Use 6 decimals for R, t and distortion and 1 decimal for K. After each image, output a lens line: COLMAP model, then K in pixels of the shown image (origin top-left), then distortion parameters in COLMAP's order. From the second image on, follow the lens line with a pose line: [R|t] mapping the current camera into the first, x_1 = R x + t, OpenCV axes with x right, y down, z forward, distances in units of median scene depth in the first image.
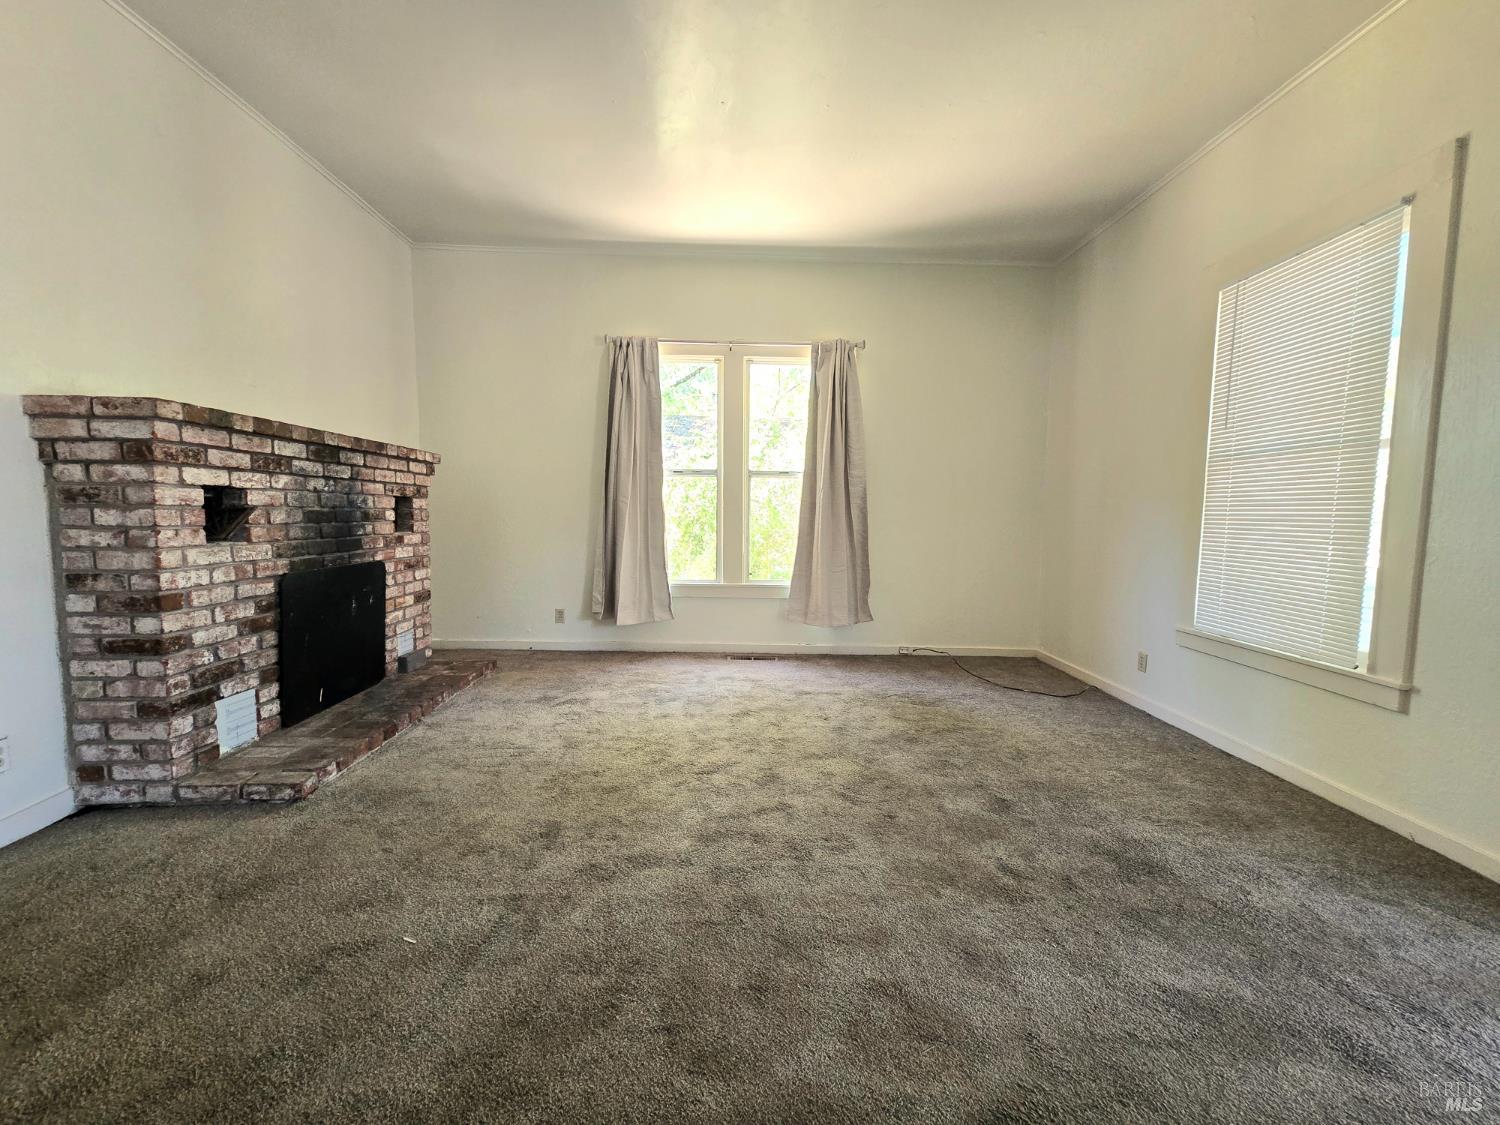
lens RADIAL K [[616.9, 0, 750.0], [0, 616.9, 562.5], [0, 0, 1]] dist [0.000432, 0.000622]
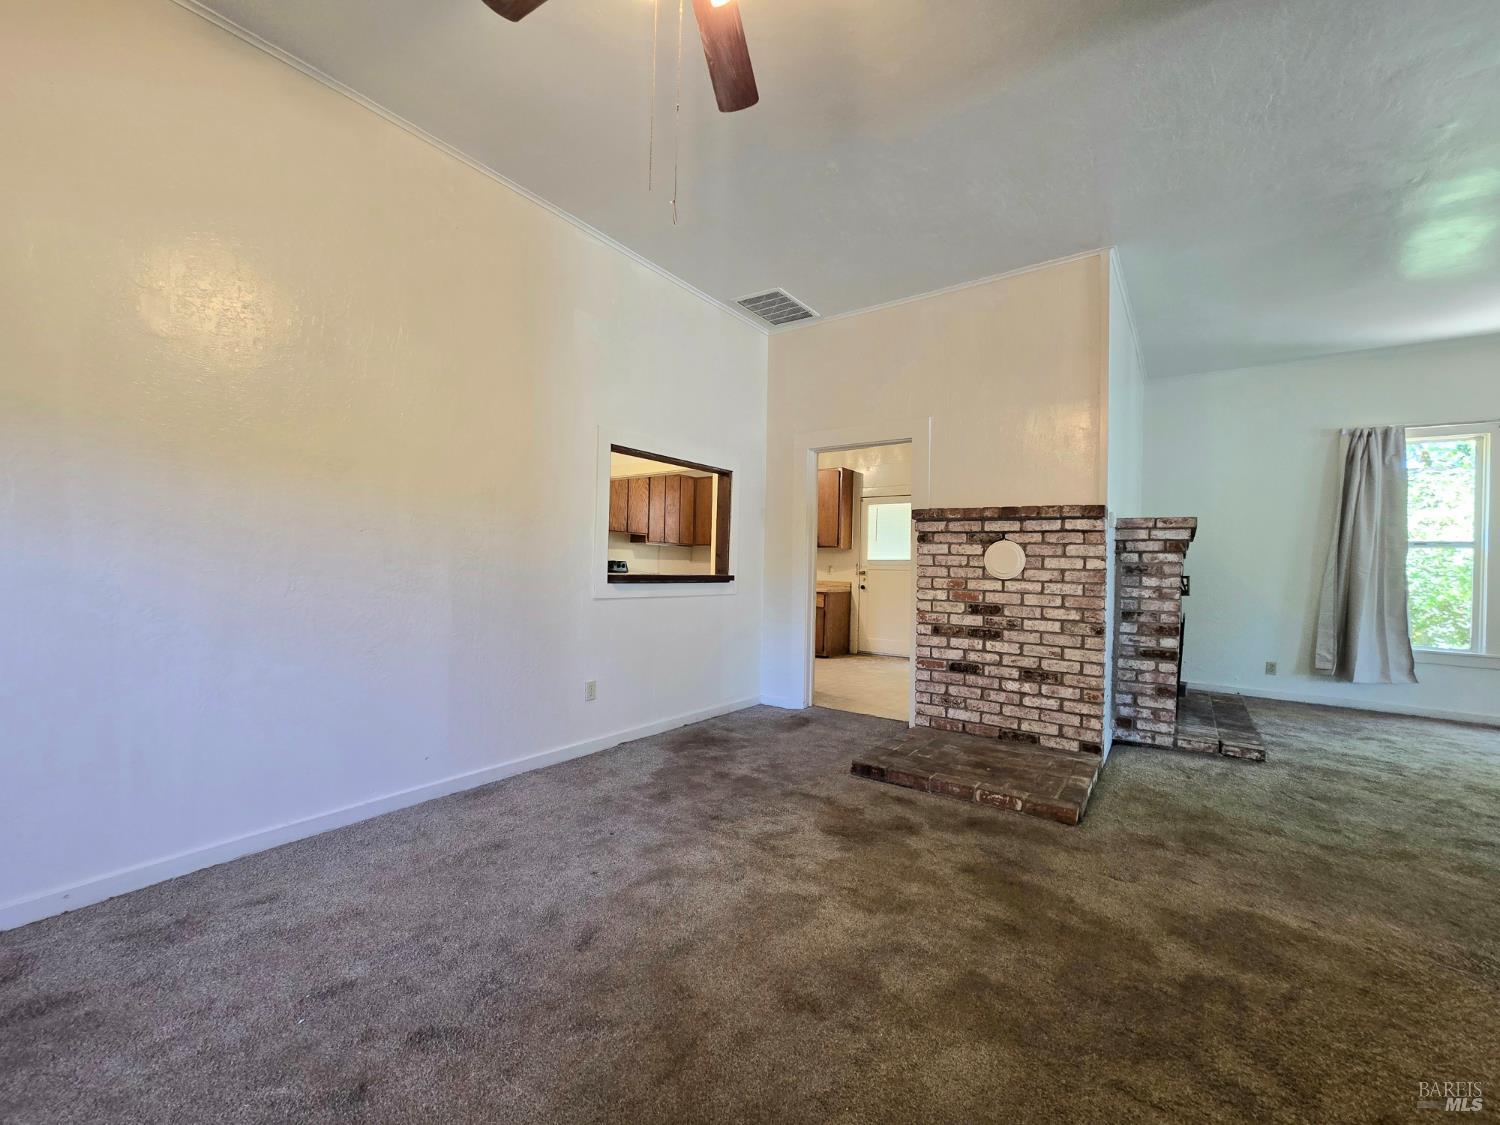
lens RADIAL K [[616.9, 0, 750.0], [0, 616.9, 562.5], [0, 0, 1]] dist [0.000432, 0.000622]
pose [[0.801615, 0.007197, -0.597797, -0.877871], [-0.063281, 0.995332, -0.072874, 0.077156], [0.594482, 0.096246, 0.798328, -1.151262]]
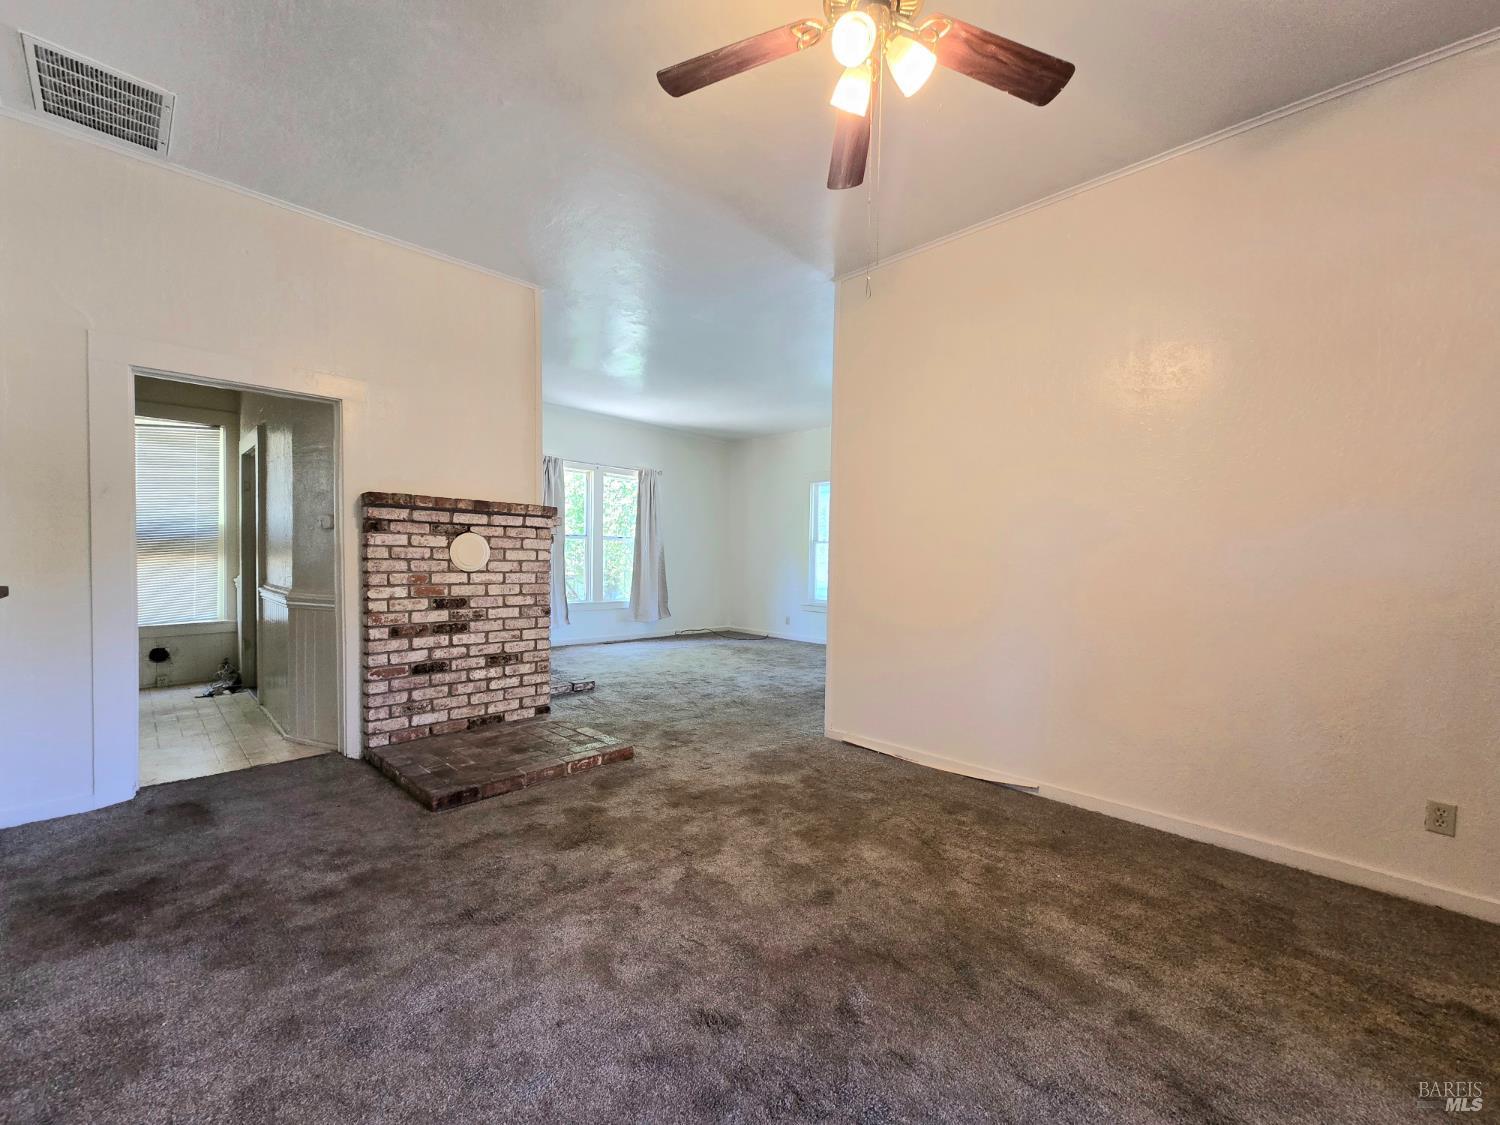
lens RADIAL K [[616.9, 0, 750.0], [0, 616.9, 562.5], [0, 0, 1]] dist [0.000432, 0.000622]
pose [[0.711811, -0.006226, 0.702343, -2.030678], [0.048823, 0.997981, -0.040634, 0.036063], [-0.700672, 0.063214, 0.710678, -1.137891]]
